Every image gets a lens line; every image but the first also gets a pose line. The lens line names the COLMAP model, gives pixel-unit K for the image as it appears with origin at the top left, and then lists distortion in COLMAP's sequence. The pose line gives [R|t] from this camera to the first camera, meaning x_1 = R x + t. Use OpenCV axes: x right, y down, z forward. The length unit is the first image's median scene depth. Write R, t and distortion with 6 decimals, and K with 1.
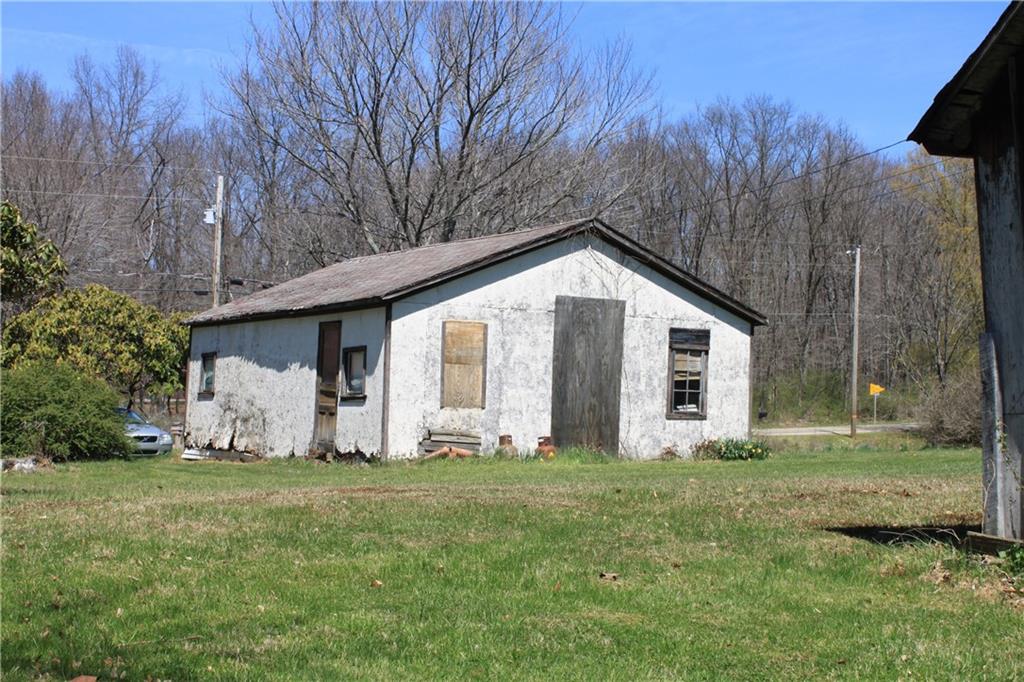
lens RADIAL K [[1533.9, 0, 511.2], [0, 1533.9, 343.0], [0, 0, 1]] dist [0.027006, 0.000000]
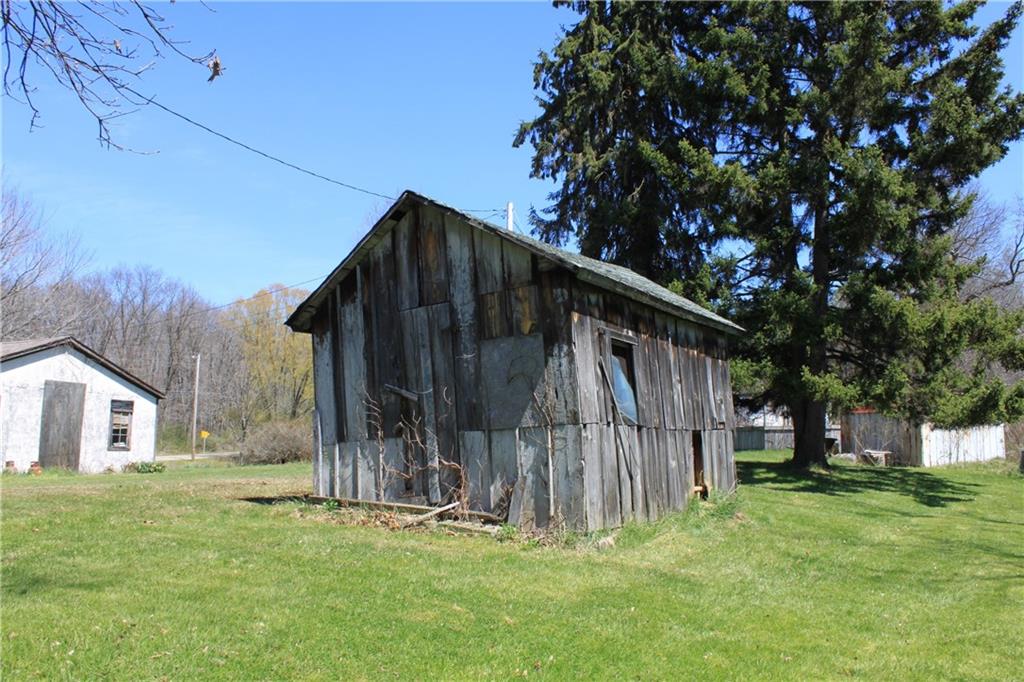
lens RADIAL K [[862.3, 0, 511.5], [0, 862.3, 340.5], [0, 0, 1]] dist [0.005363, 0.007681]
pose [[0.832435, 0.061533, 0.550695, -0.068874], [-0.018530, 0.996351, -0.083320, -0.003221], [-0.553813, 0.059154, 0.830537, -0.103695]]
